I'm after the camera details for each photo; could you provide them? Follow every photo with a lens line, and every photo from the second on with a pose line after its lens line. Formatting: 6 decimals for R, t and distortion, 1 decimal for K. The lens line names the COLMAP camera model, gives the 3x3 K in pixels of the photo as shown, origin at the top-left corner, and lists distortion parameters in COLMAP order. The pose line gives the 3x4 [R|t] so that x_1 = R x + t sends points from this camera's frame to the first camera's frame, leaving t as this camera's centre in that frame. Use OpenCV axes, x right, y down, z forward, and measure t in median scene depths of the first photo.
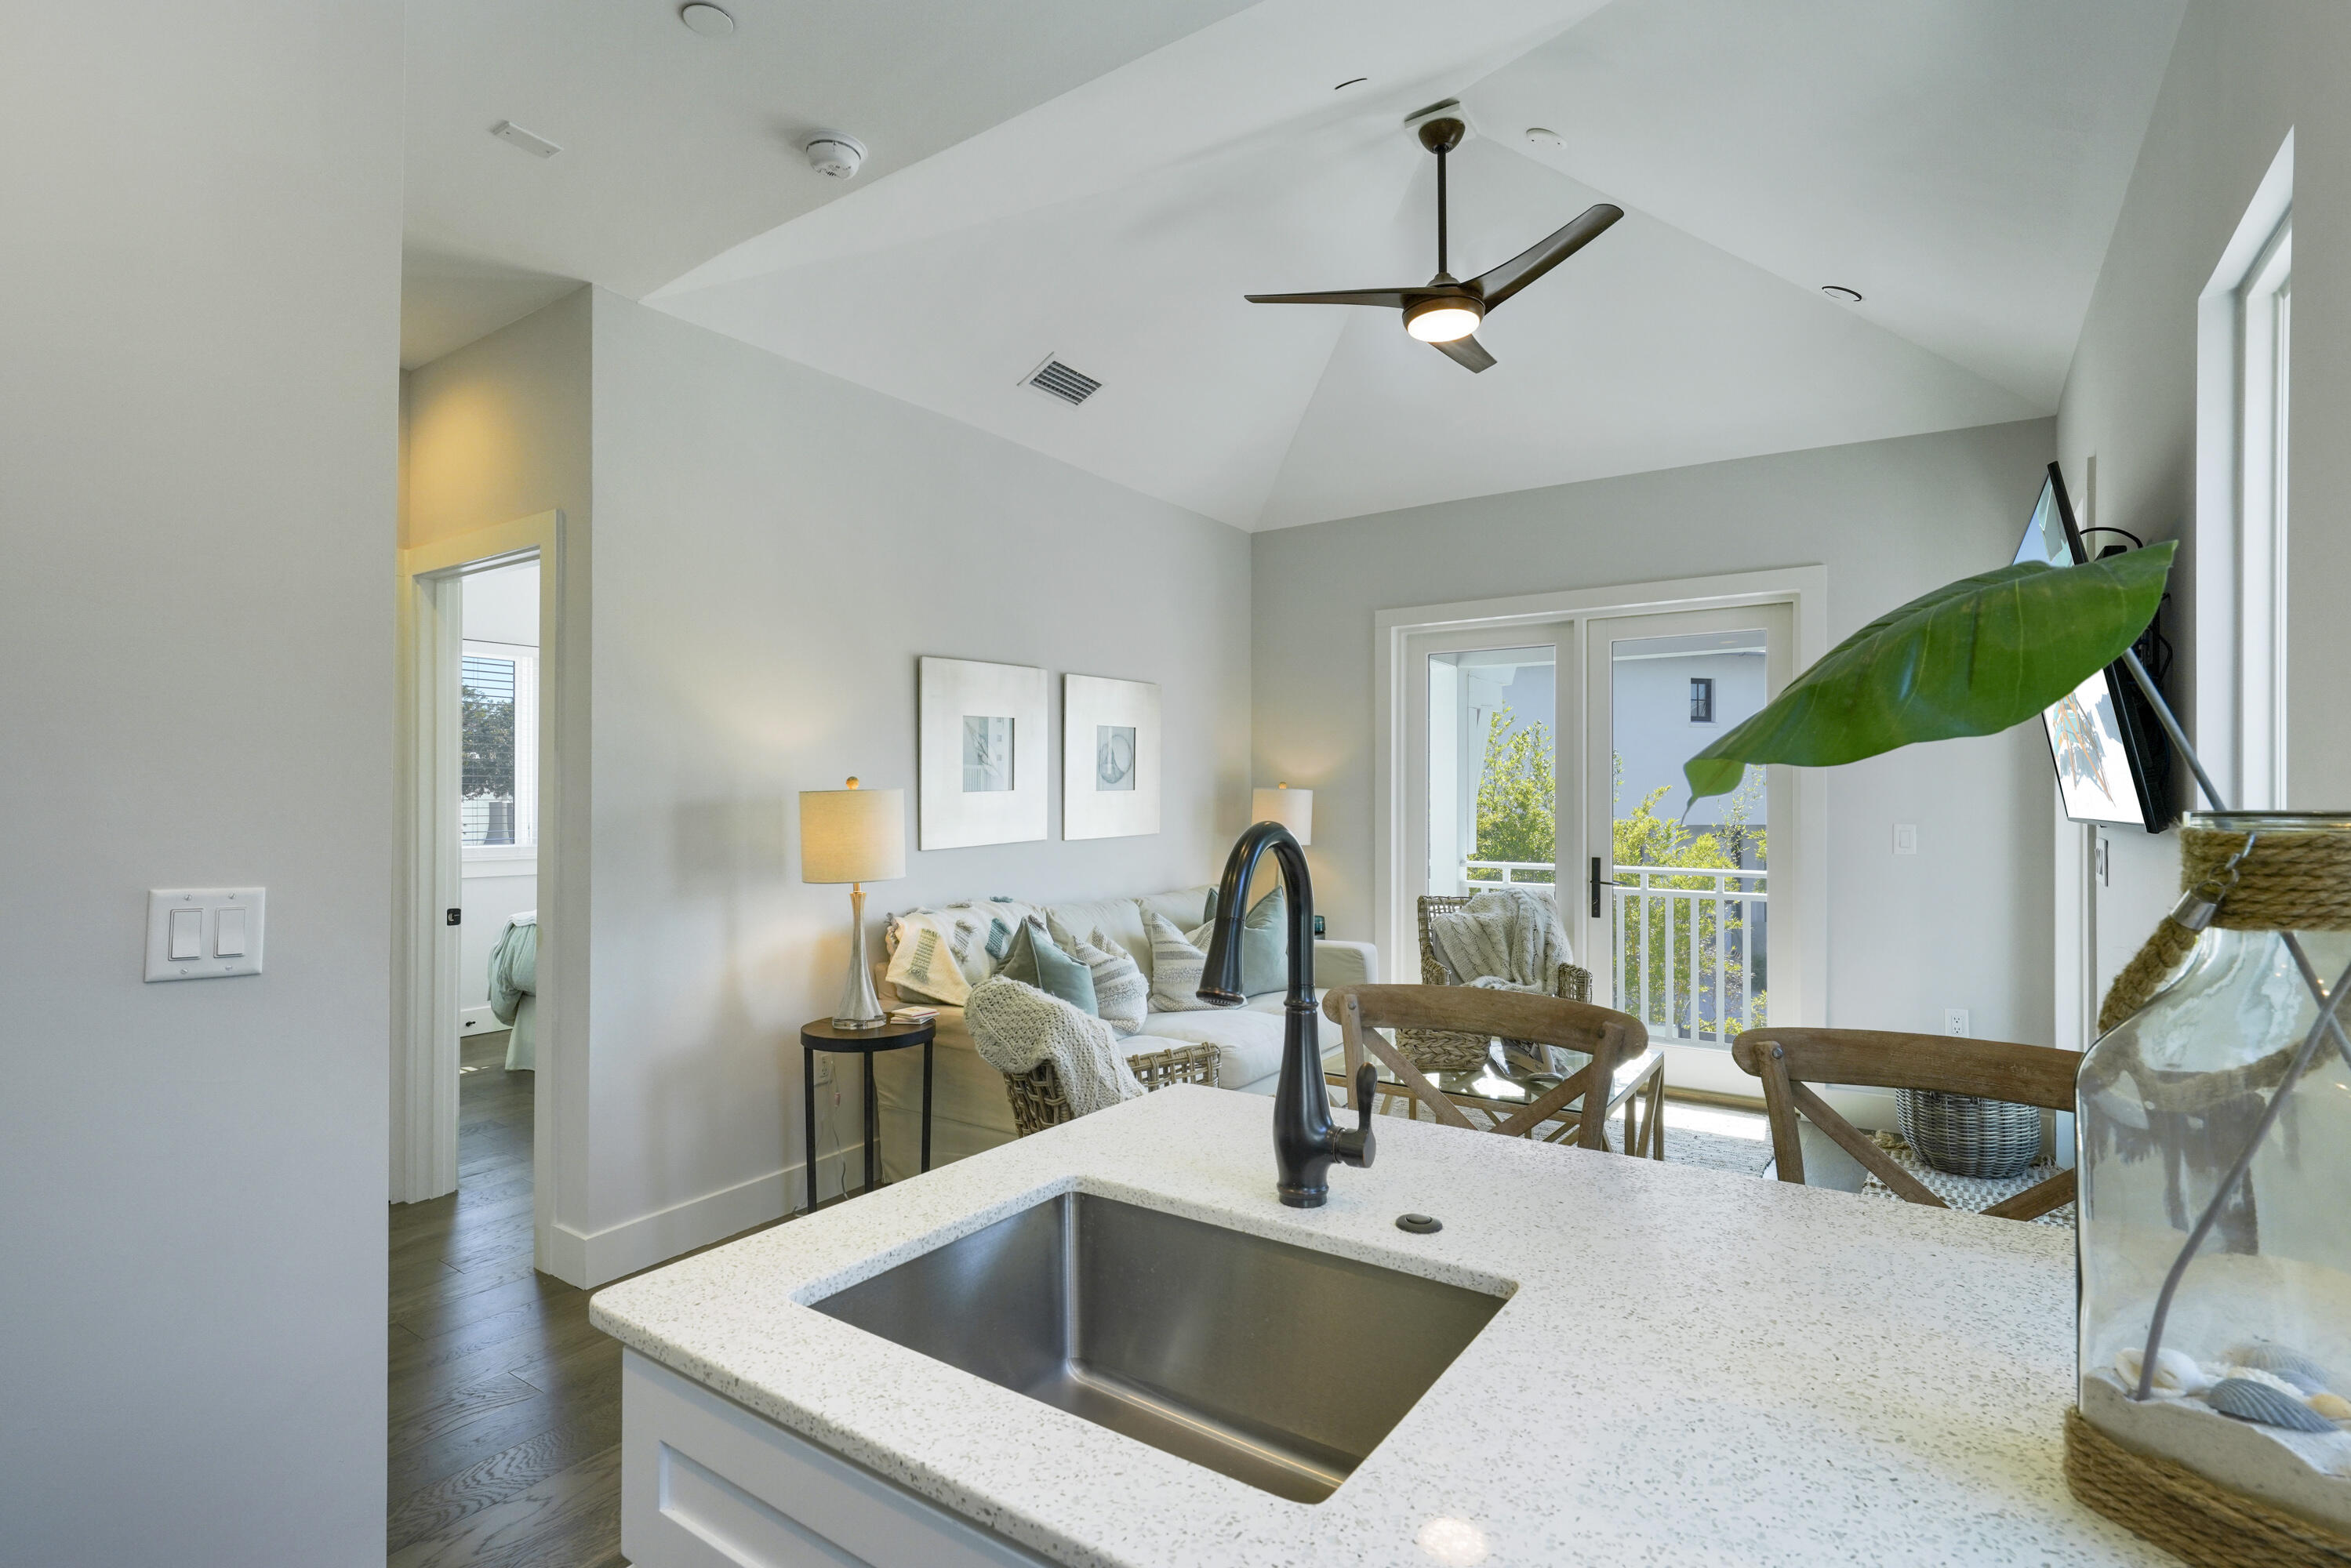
lens RADIAL K [[1111.5, 0, 1175.5], [0, 1111.5, 784.0], [0, 0, 1]] dist [-0.001307, -0.000623]
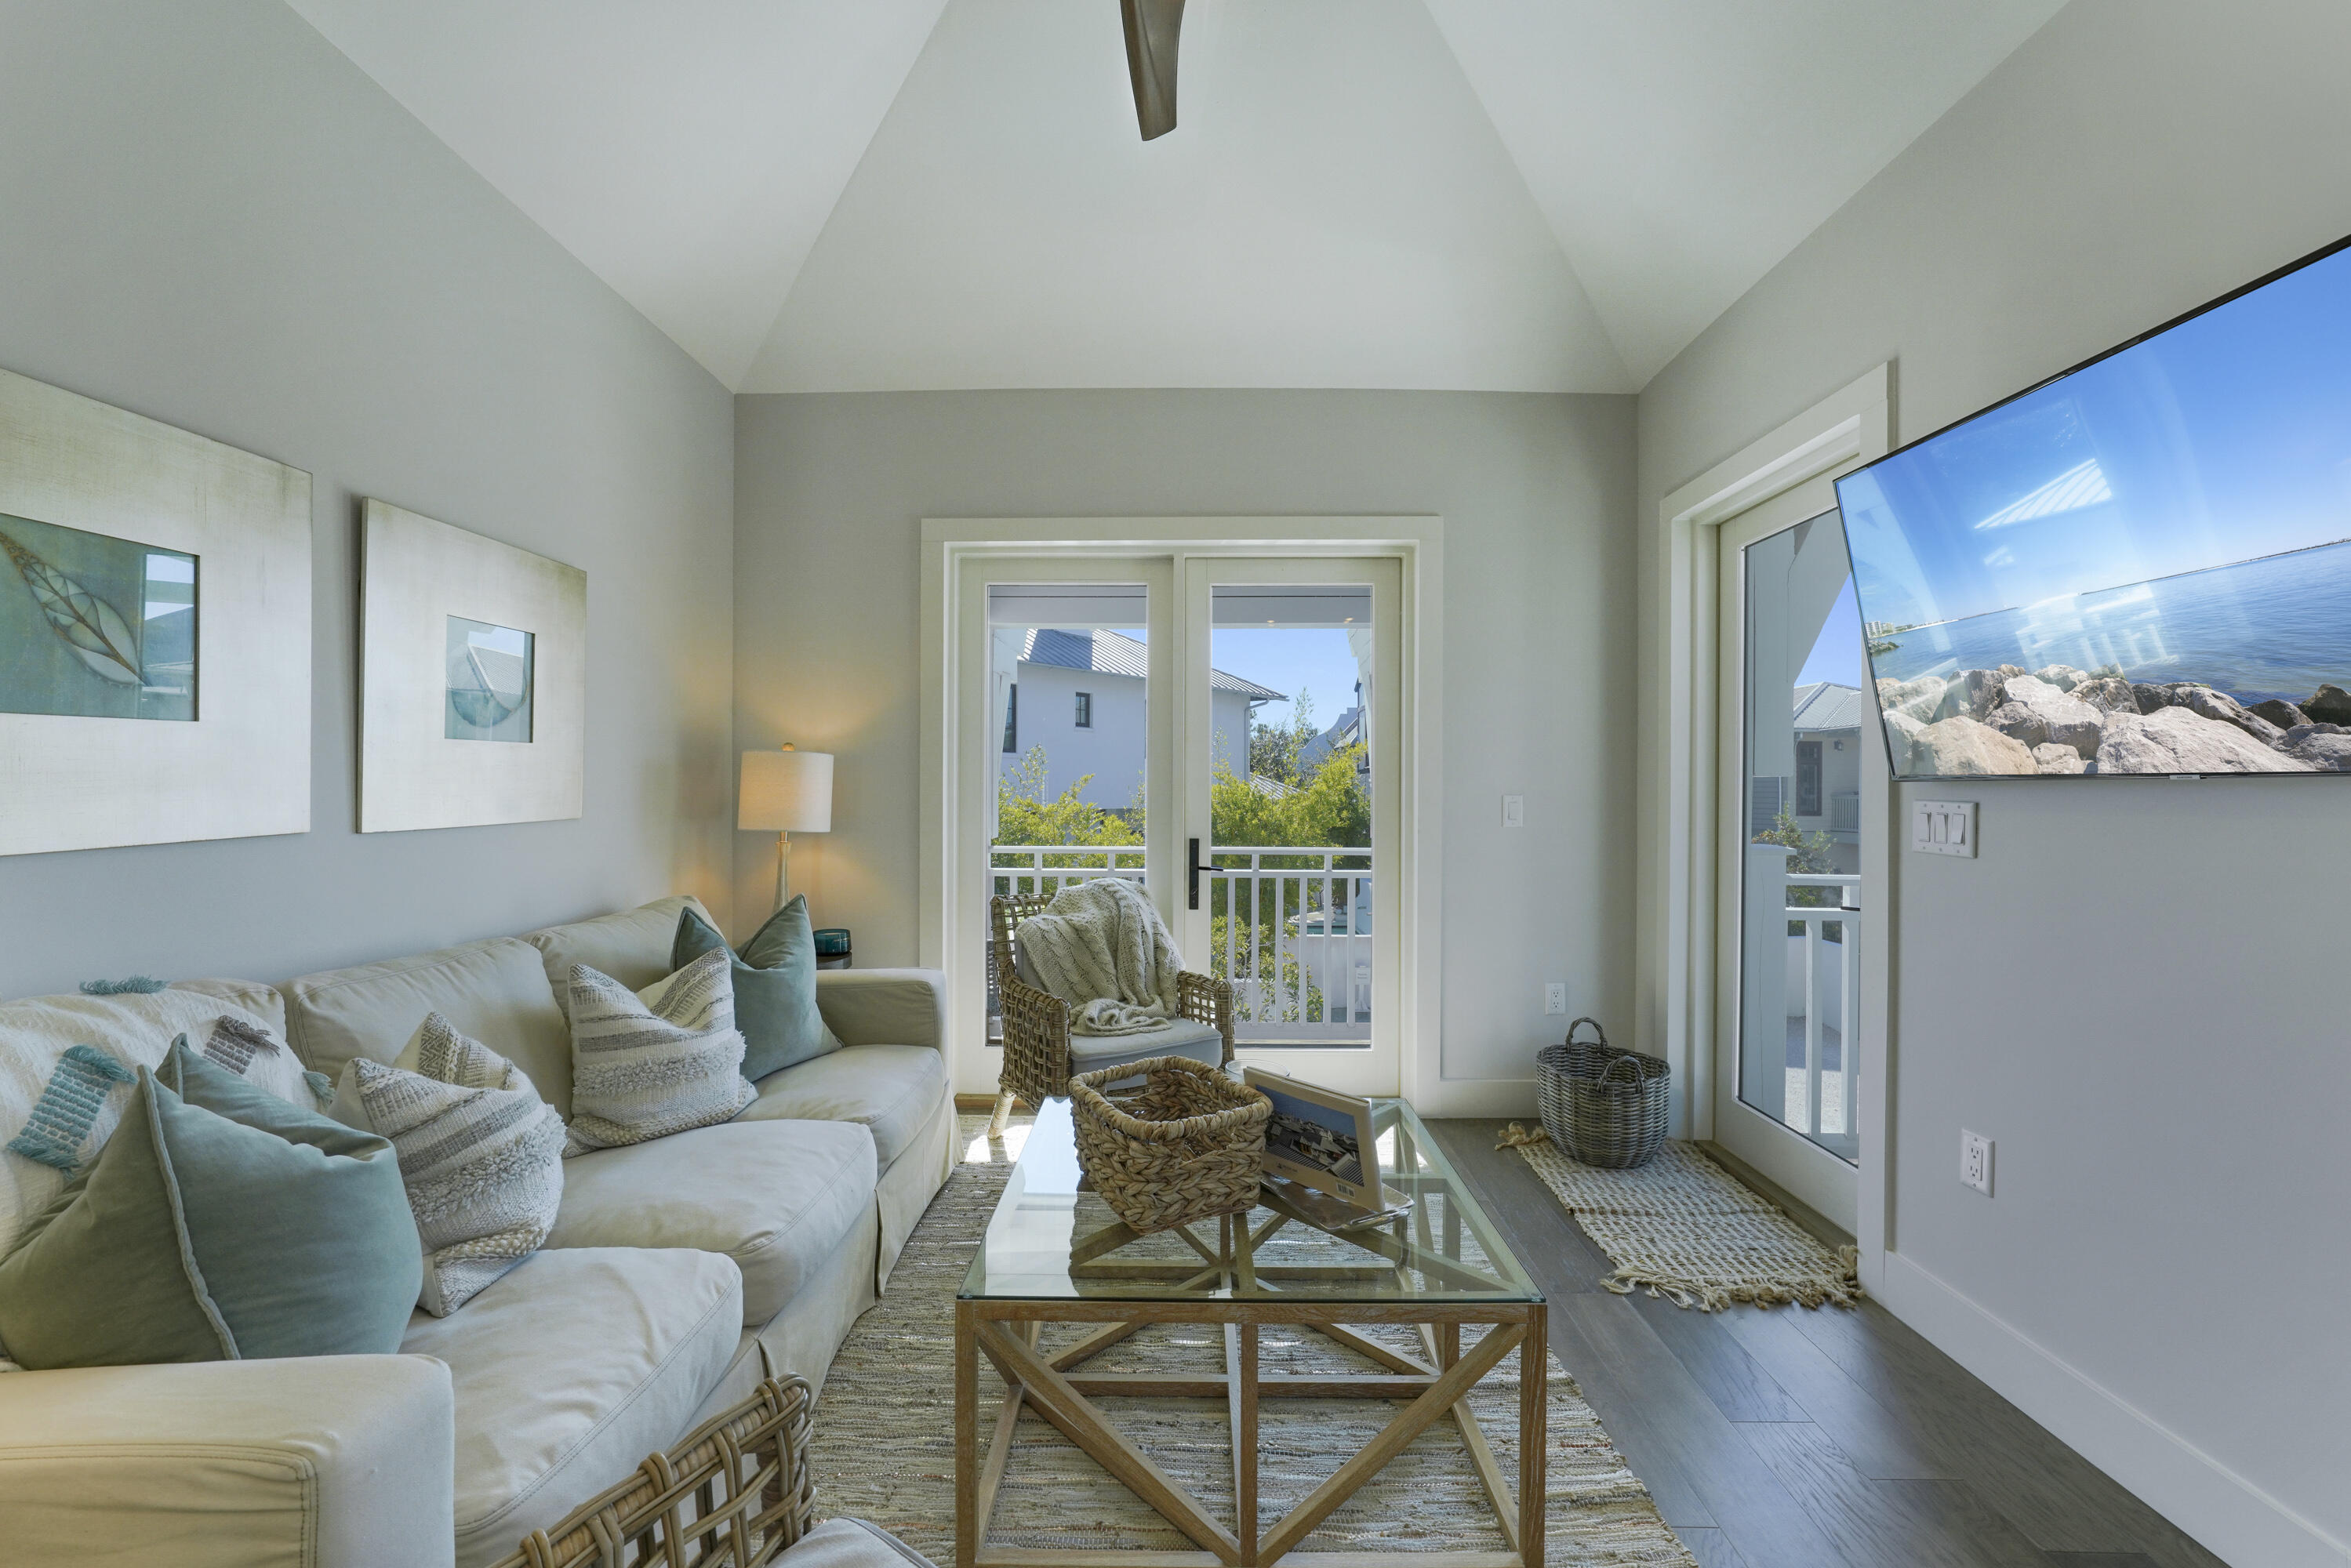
lens RADIAL K [[907.2, 0, 1174.7], [0, 907.2, 789.1], [0, 0, 1]] dist [-0.011982, 0.000320]
pose [[0.833893, 0.003551, 0.551914, -0.017702], [-0.009125, 0.999931, 0.007354, 0.024603], [-0.551850, -0.011169, 0.833868, 0.457864]]
